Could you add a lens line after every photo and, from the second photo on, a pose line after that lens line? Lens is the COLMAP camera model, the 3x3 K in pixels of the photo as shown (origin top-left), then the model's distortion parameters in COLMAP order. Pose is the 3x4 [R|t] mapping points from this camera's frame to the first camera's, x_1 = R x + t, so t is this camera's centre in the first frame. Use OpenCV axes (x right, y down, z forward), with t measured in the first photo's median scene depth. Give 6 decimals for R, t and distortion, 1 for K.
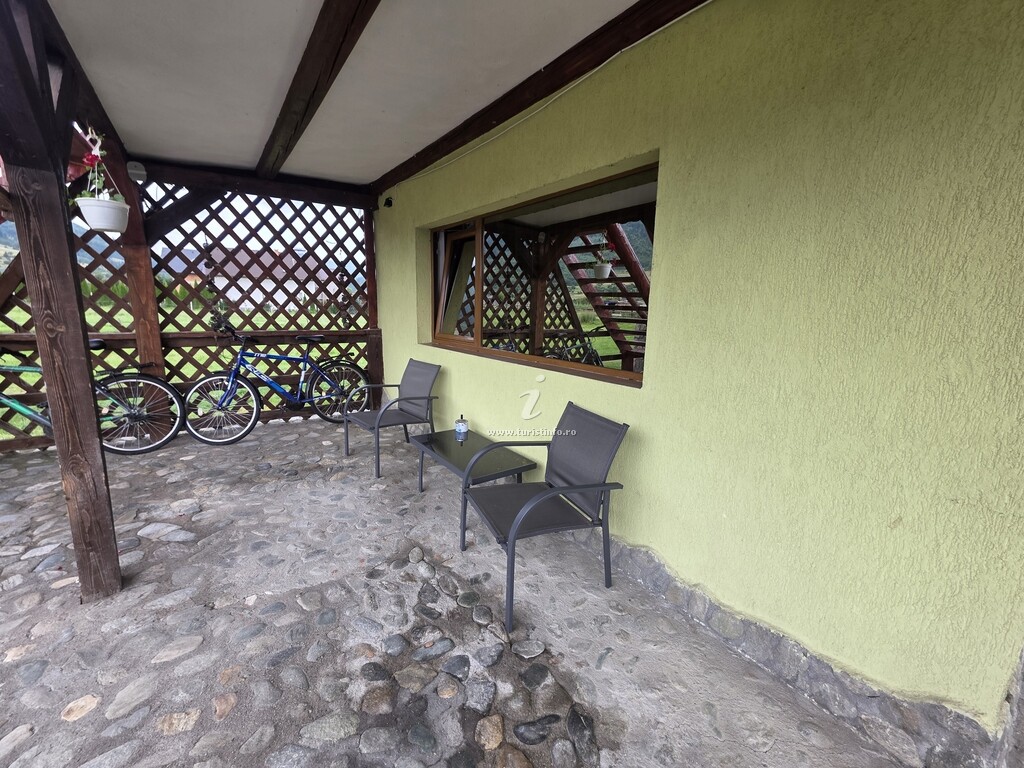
lens RADIAL K [[406.4, 0, 509.8], [0, 406.4, 385.3], [0, 0, 1]] dist [0.000363, 0.000115]
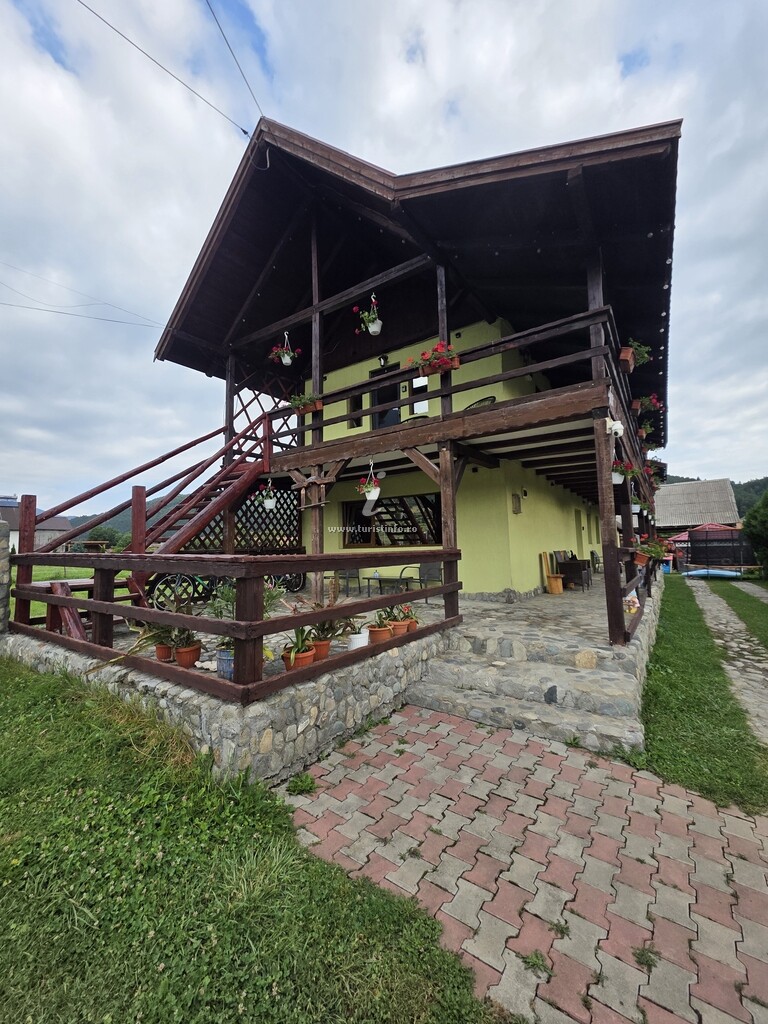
lens RADIAL K [[406.4, 0, 384.0], [0, 406.4, 509.7], [0, 0, 1]] dist [0.000363, 0.000115]
pose [[0.928712, -0.015999, 0.370456, -0.722671], [0.102267, 0.971371, -0.214427, 0.165744], [-0.356419, 0.237027, 0.903761, -1.058102]]
